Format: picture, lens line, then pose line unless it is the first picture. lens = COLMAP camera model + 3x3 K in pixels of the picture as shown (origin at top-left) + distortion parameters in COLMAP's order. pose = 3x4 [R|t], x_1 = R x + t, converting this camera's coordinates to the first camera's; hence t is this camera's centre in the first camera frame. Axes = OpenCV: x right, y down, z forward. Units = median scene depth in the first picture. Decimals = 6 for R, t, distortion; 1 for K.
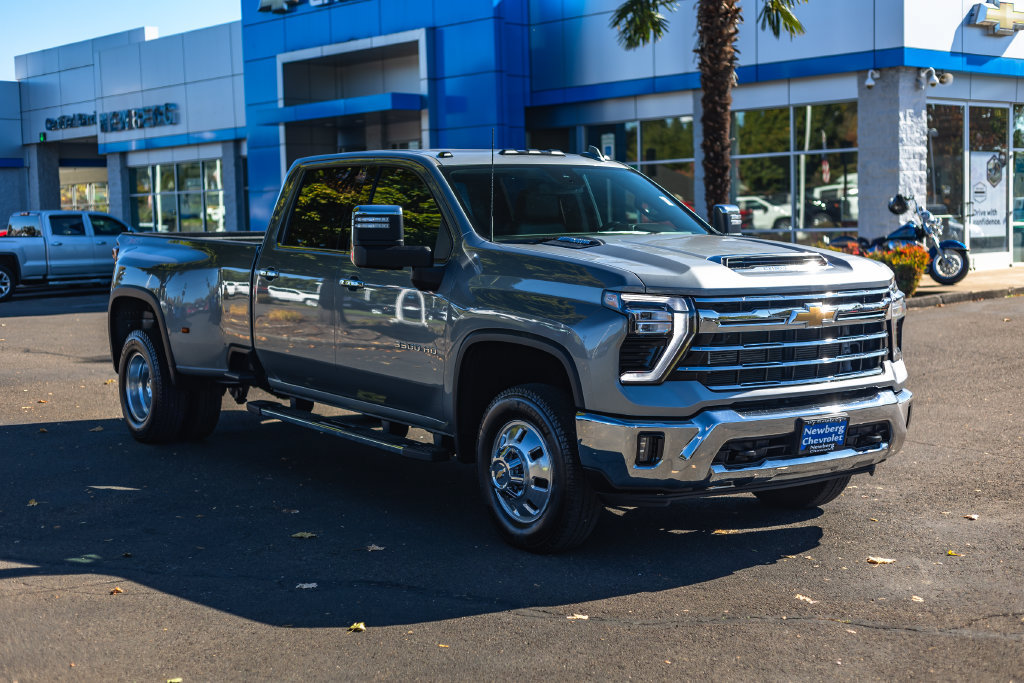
lens RADIAL K [[1496.7, 0, 517.2], [0, 1496.7, 342.9], [0, 0, 1]] dist [0.017116, 0.000000]
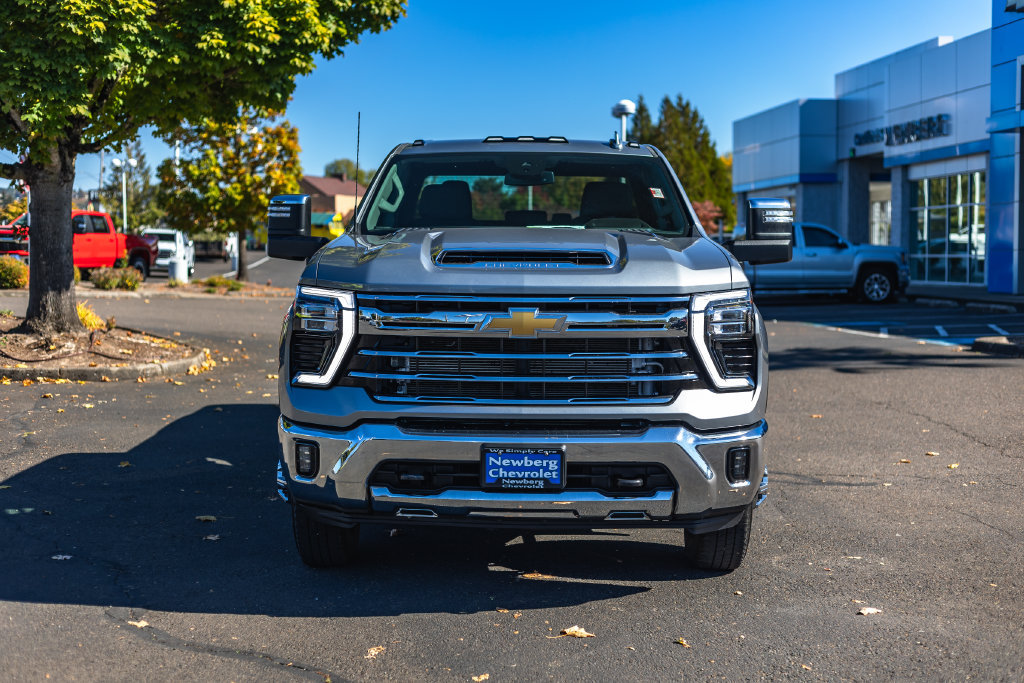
lens RADIAL K [[1496.7, 0, 481.4], [0, 1496.7, 322.0], [0, 0, 1]] dist [0.017116, 0.000000]
pose [[0.801678, 0.050973, -0.595579, 0.601549], [-0.066671, 0.997766, -0.004348, -0.012306], [0.594027, 0.043194, 0.803285, 0.288633]]
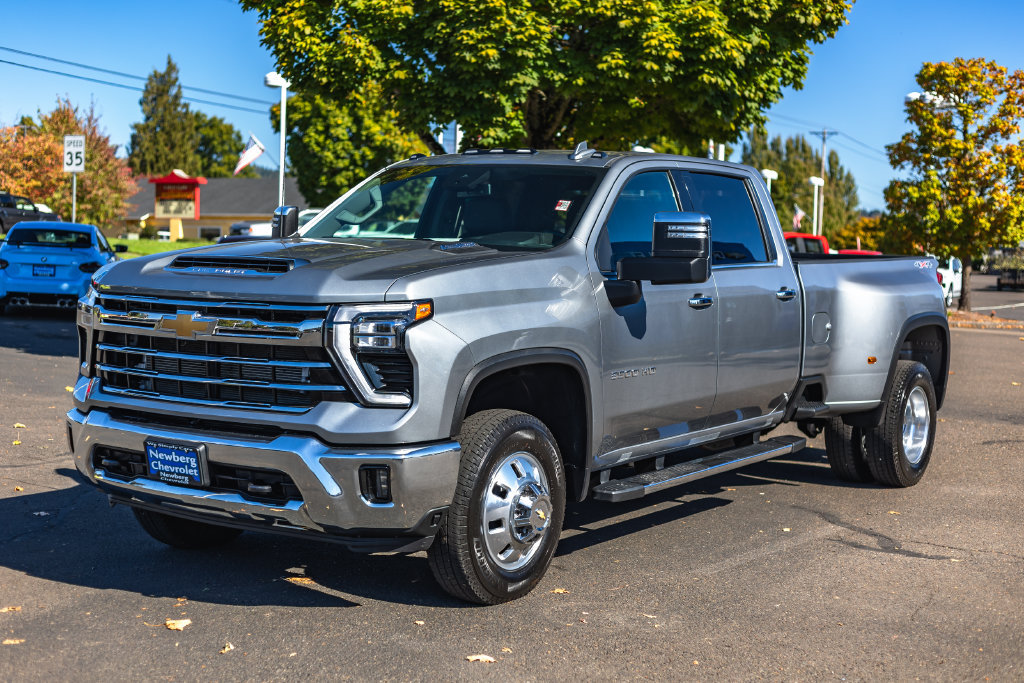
lens RADIAL K [[1496.7, 0, 452.0], [0, 1496.7, 370.4], [0, 0, 1]] dist [0.017116, 0.000000]
pose [[0.339482, 0.098710, -0.935419, 0.951311], [-0.111242, 0.991712, 0.064278, -0.058393], [0.934011, 0.082236, 0.347649, 0.756946]]
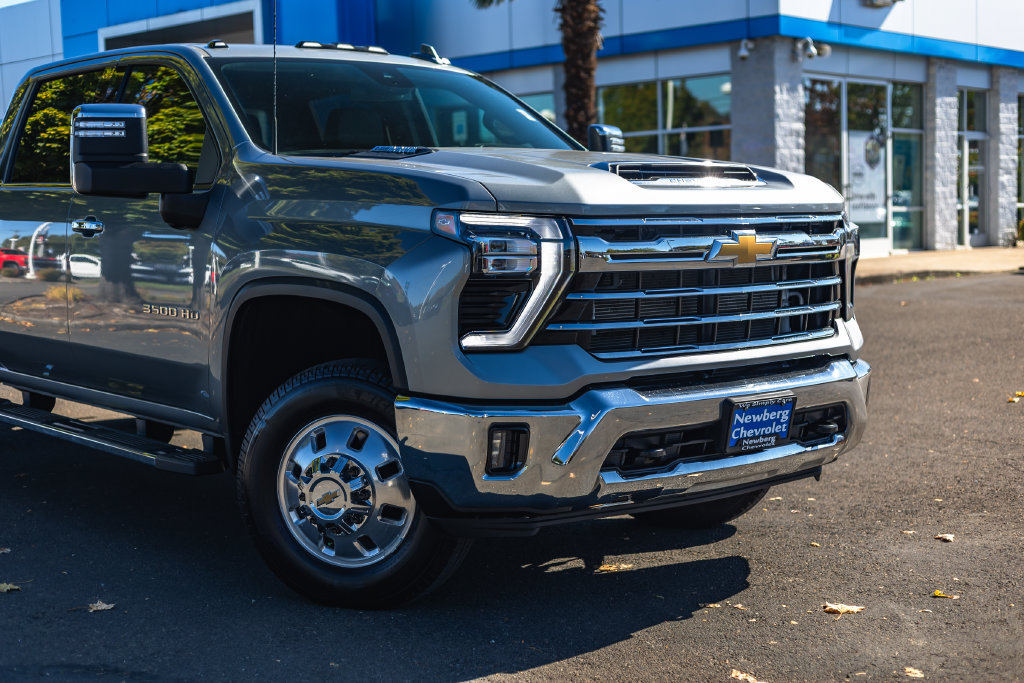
lens RADIAL K [[1496.7, 0, 523.0], [0, 1496.7, 304.5], [0, 0, 1]] dist [0.017116, 0.000000]
pose [[0.995275, -0.009670, 0.096613, 0.028567], [0.012778, 0.999419, -0.031597, 0.024386], [-0.096251, 0.032683, 0.994820, 0.297691]]
